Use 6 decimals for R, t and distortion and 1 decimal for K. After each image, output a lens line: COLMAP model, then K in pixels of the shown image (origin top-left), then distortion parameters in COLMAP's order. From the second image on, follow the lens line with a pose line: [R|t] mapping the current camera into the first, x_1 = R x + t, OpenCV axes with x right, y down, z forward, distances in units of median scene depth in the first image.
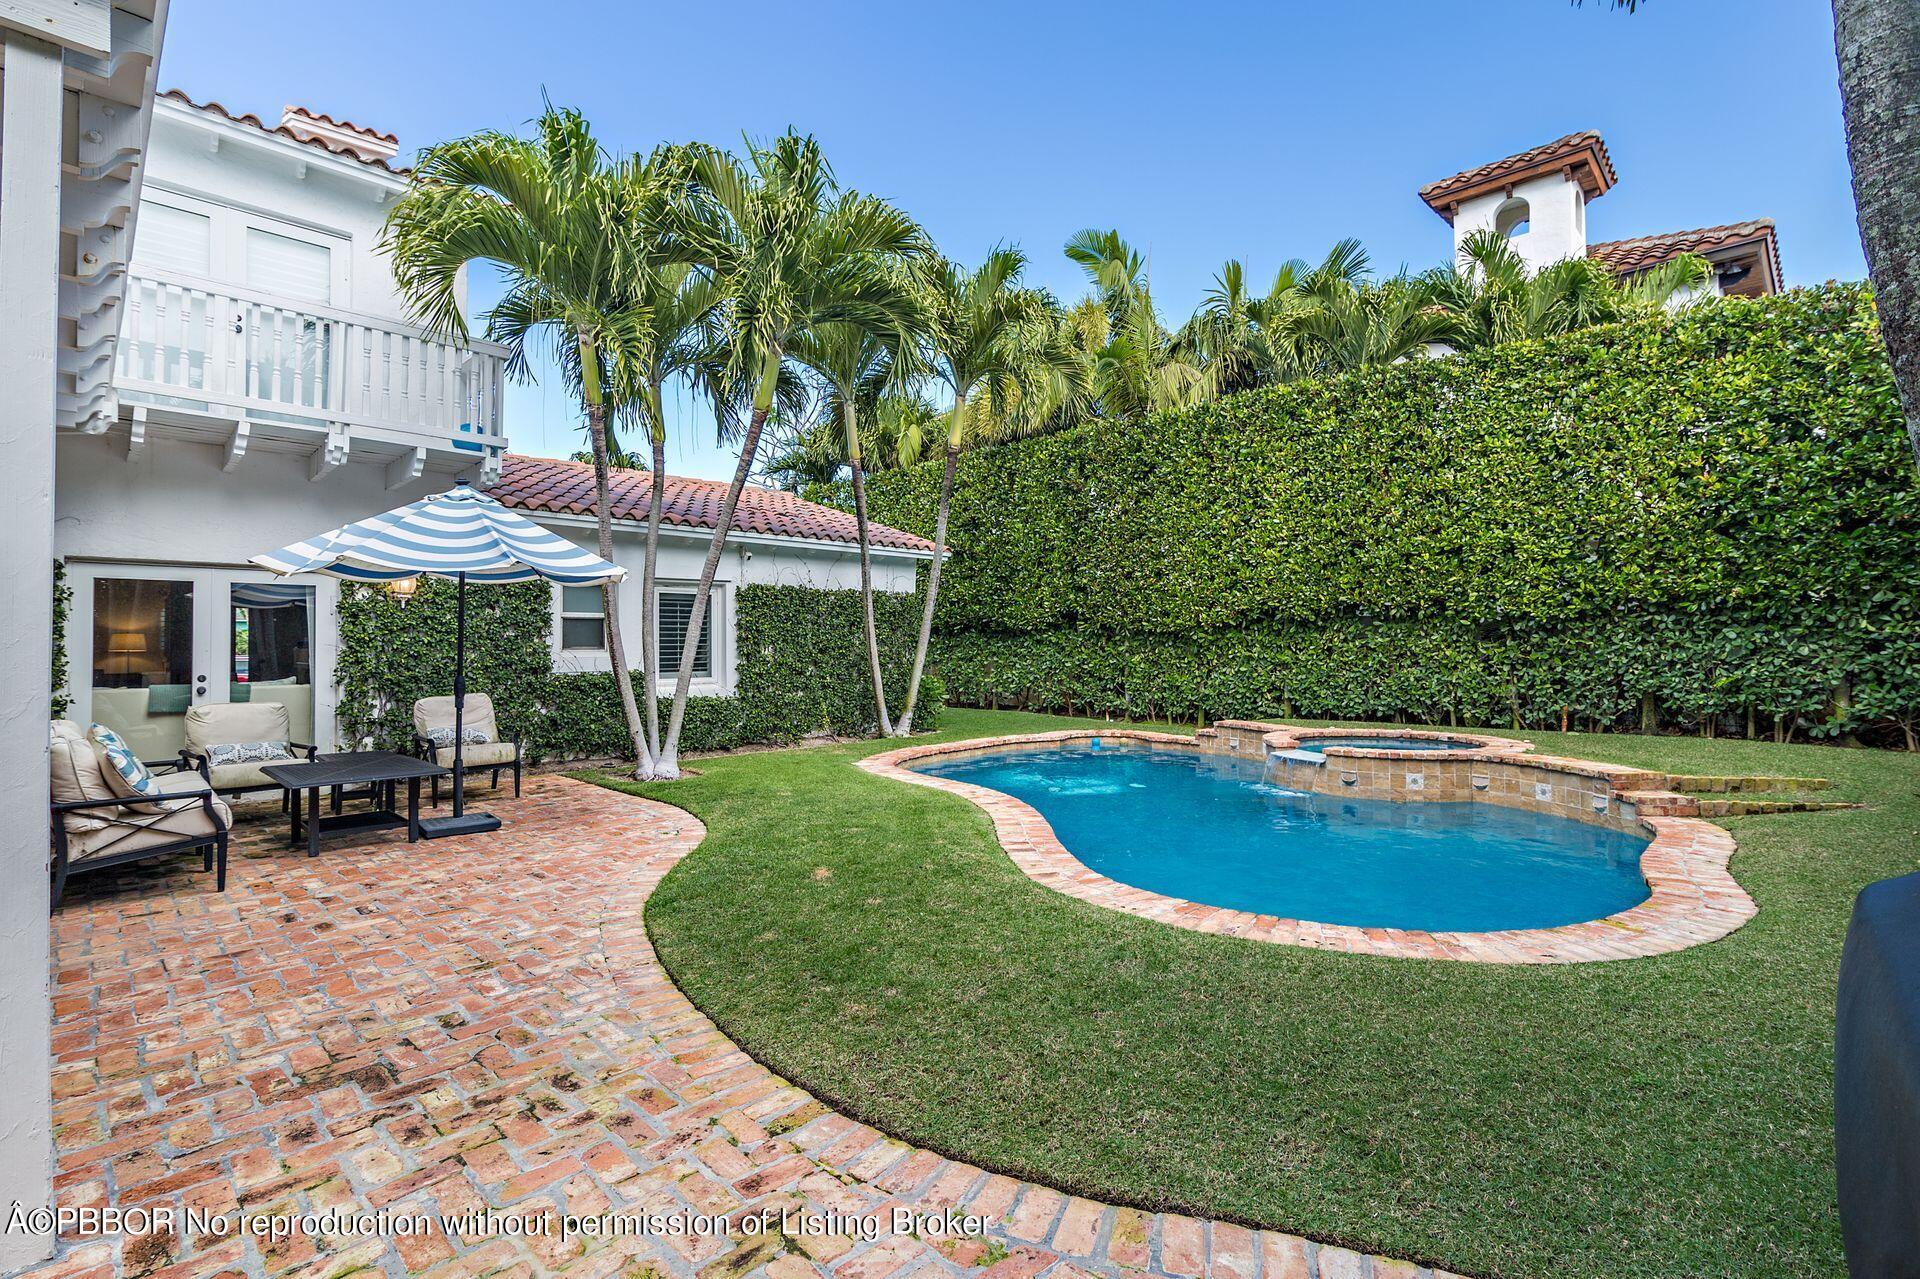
lens RADIAL K [[892.0, 0, 961.6], [0, 892.0, 646.2], [0, 0, 1]] dist [-0.001152, -0.000175]
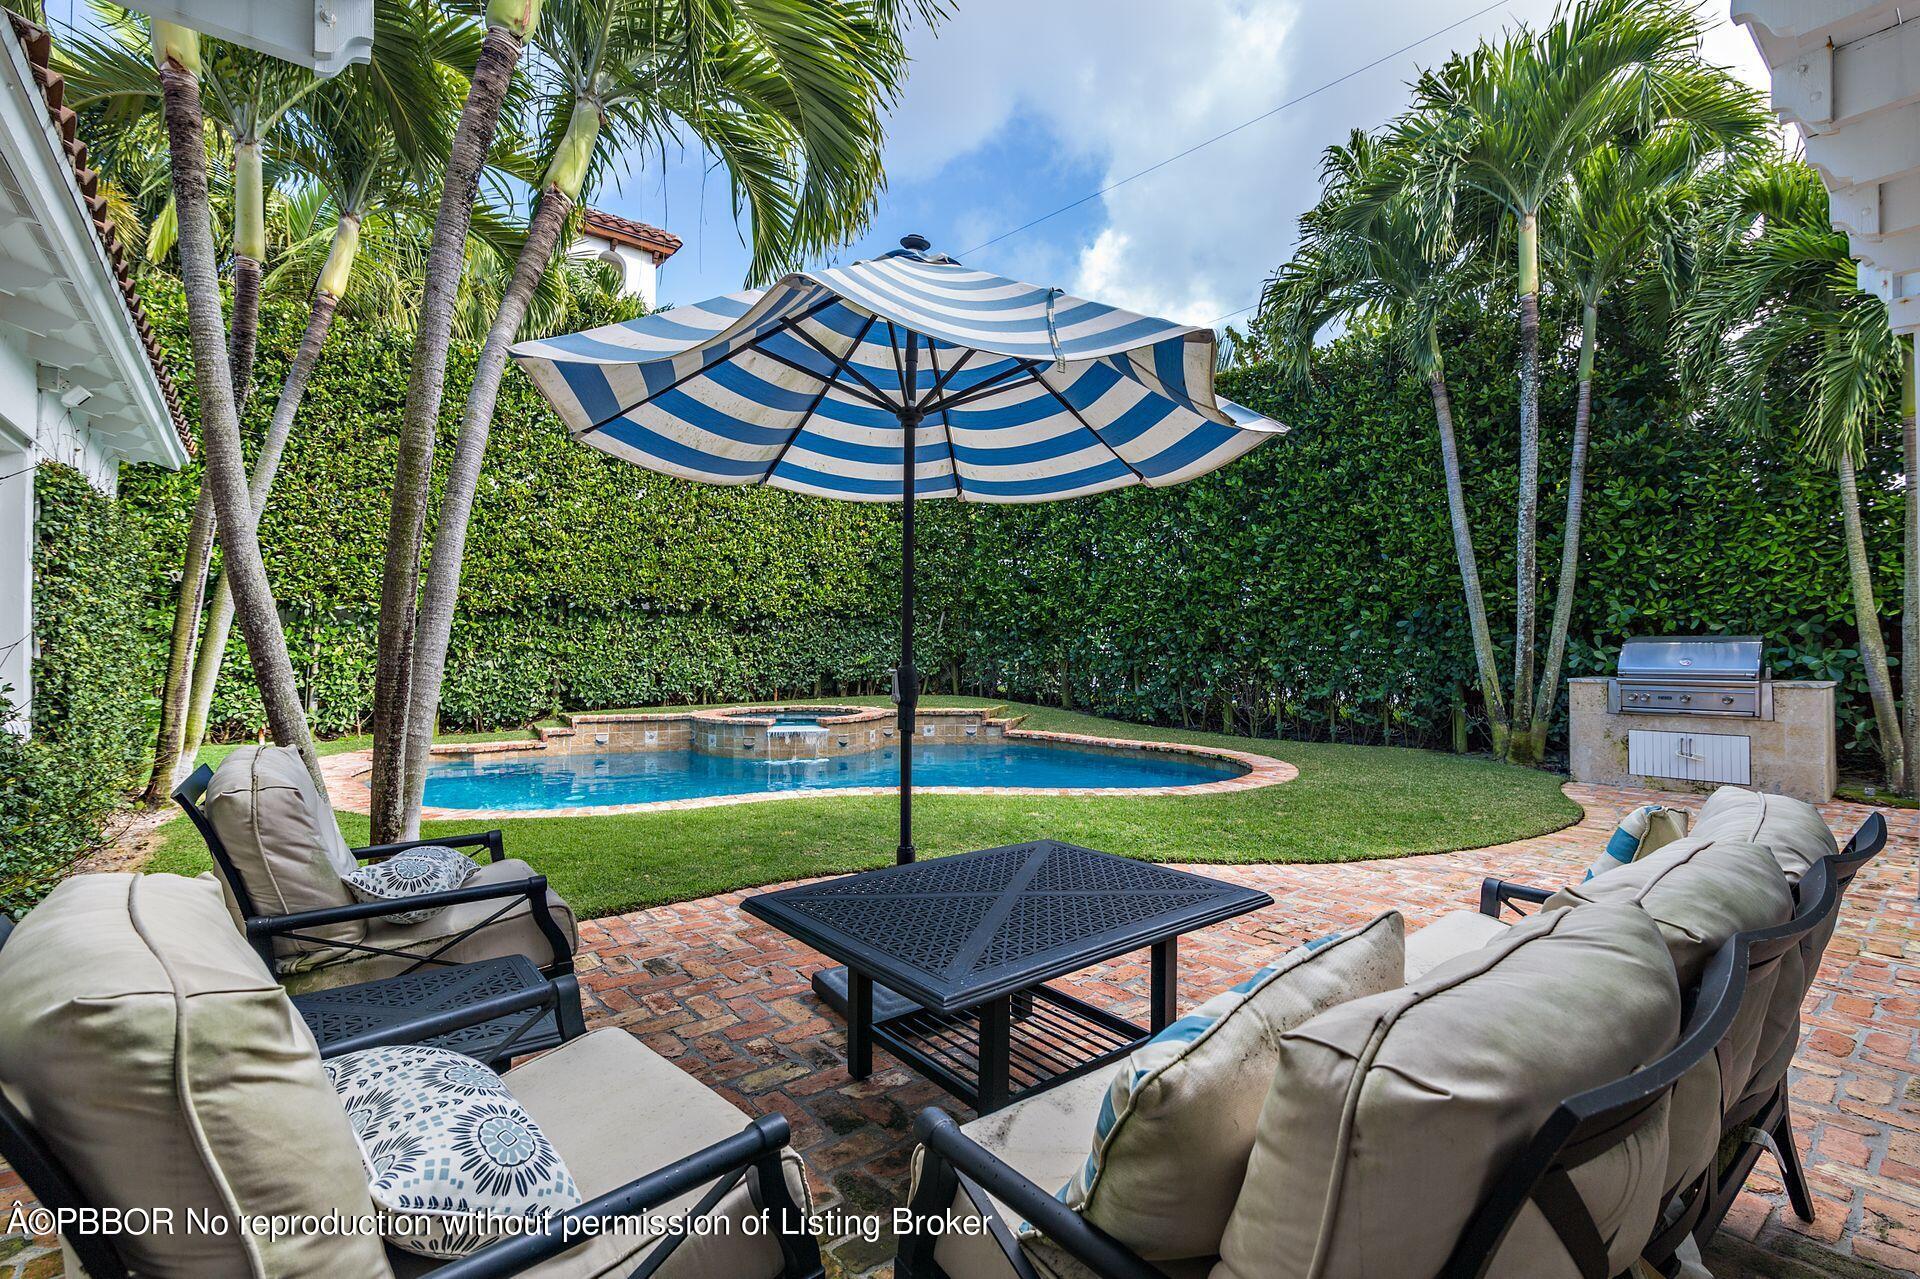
lens RADIAL K [[892.0, 0, 961.6], [0, 892.0, 646.2], [0, 0, 1]] dist [-0.001152, -0.000175]
pose [[0.097251, 0.004089, 0.995252, -0.602750], [0.002901, 0.999986, -0.004392, 0.017251], [-0.995256, 0.003314, 0.097238, 0.547605]]
